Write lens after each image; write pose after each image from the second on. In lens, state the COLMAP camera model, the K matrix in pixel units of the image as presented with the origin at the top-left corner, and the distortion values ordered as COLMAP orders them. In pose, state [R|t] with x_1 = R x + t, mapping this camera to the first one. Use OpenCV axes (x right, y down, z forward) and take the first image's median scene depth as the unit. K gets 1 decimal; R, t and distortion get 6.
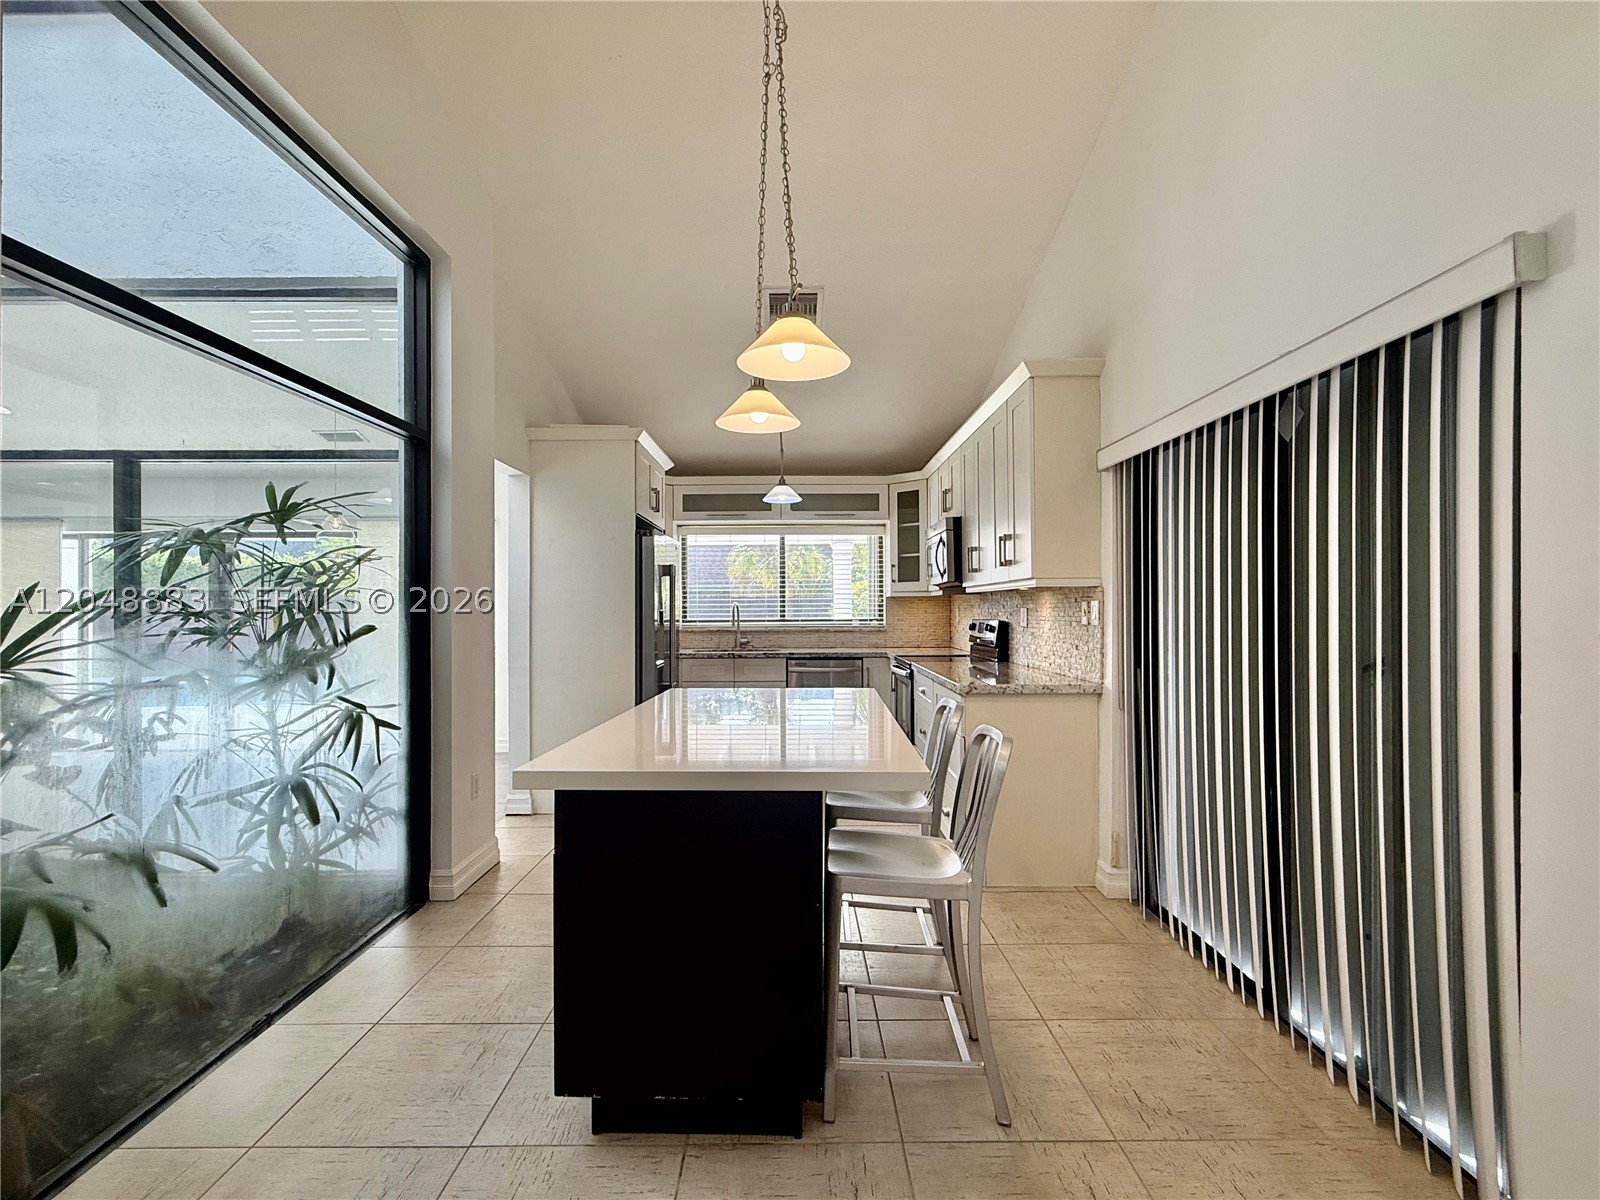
lens RADIAL K [[739.6, 0, 795.8], [0, 739.6, 609.6], [0, 0, 1]] dist [-0.001305, -0.000183]
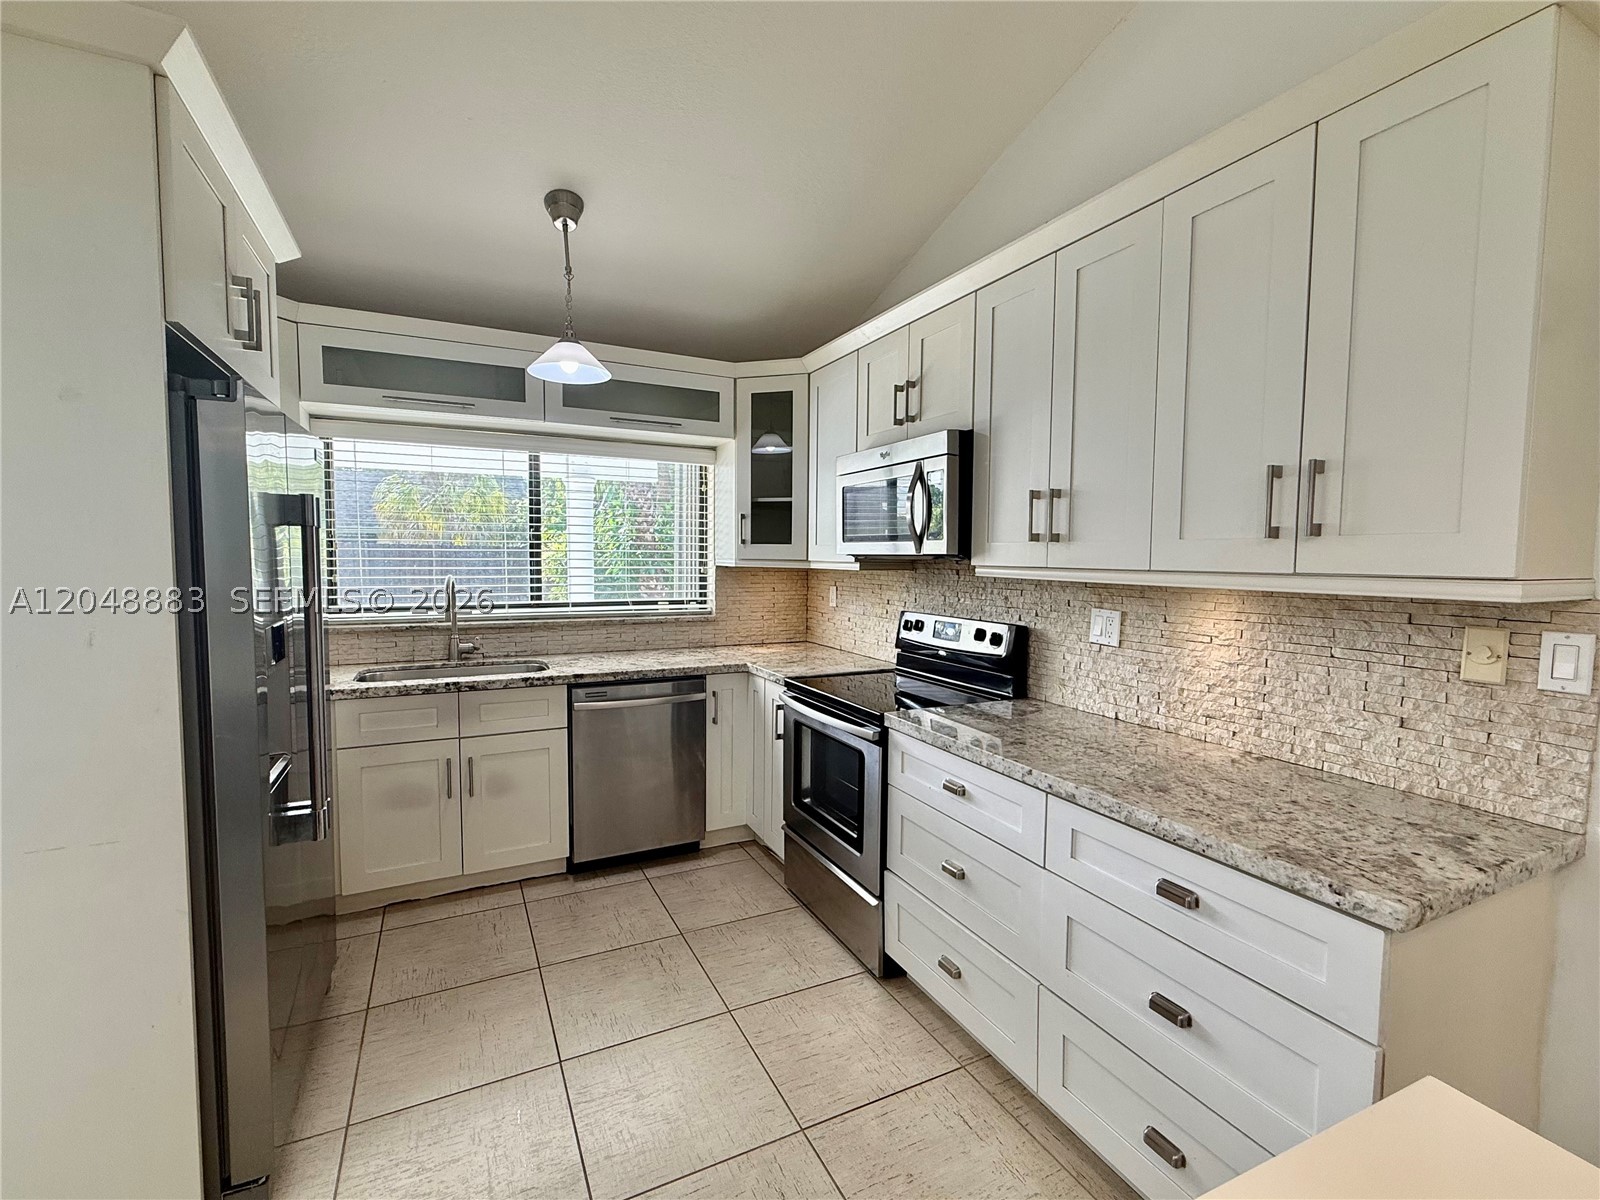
lens RADIAL K [[707.0, 0, 798.5], [0, 707.0, 603.7], [0, 0, 1]] dist [0.001939, 0.000376]
pose [[0.895415, -0.017595, 0.444885, -0.087784], [-0.013206, 0.997730, 0.066040, -0.027465], [-0.445037, -0.065008, 0.893149, 0.471701]]
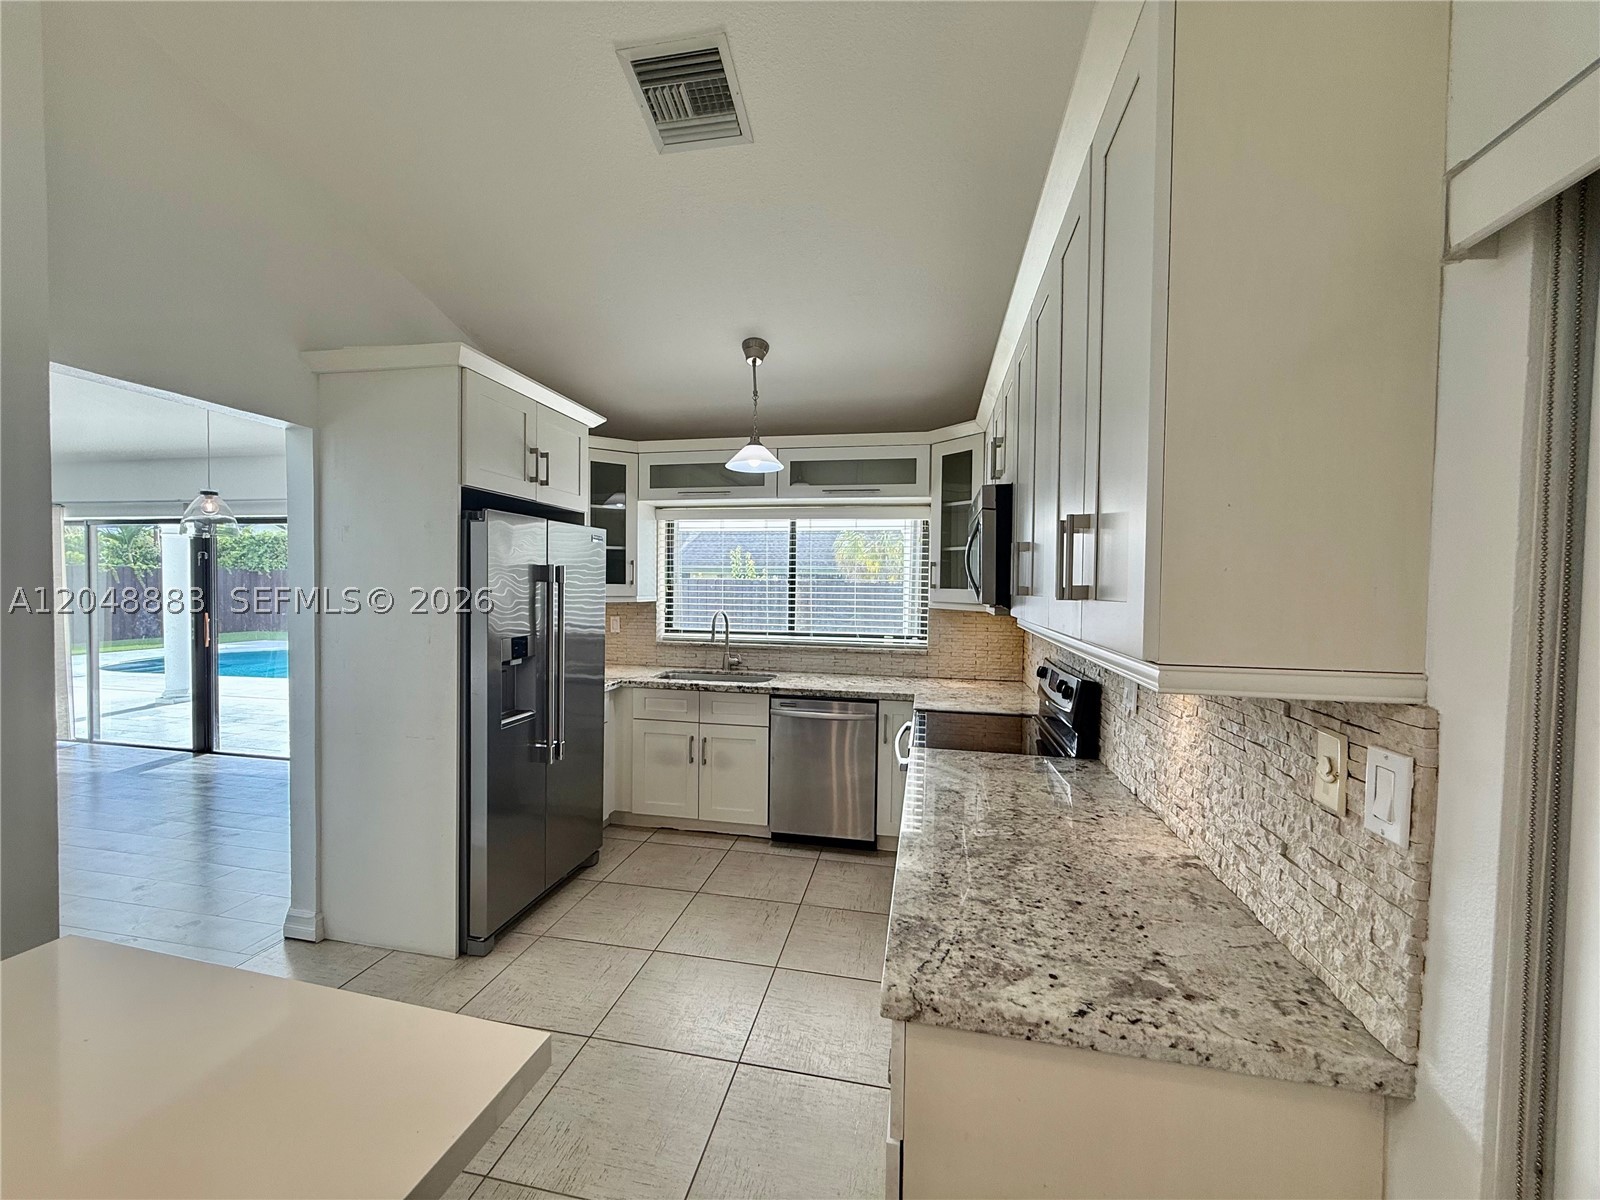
lens RADIAL K [[640.6, 0, 798.0], [0, 640.6, 602.4], [0, 0, 1]] dist [0.004967, -0.000230]
pose [[0.979361, 0.022908, -0.200818, 0.131876], [-0.017346, 0.999417, 0.029415, -0.040069], [0.201375, -0.025325, 0.979187, 0.404361]]
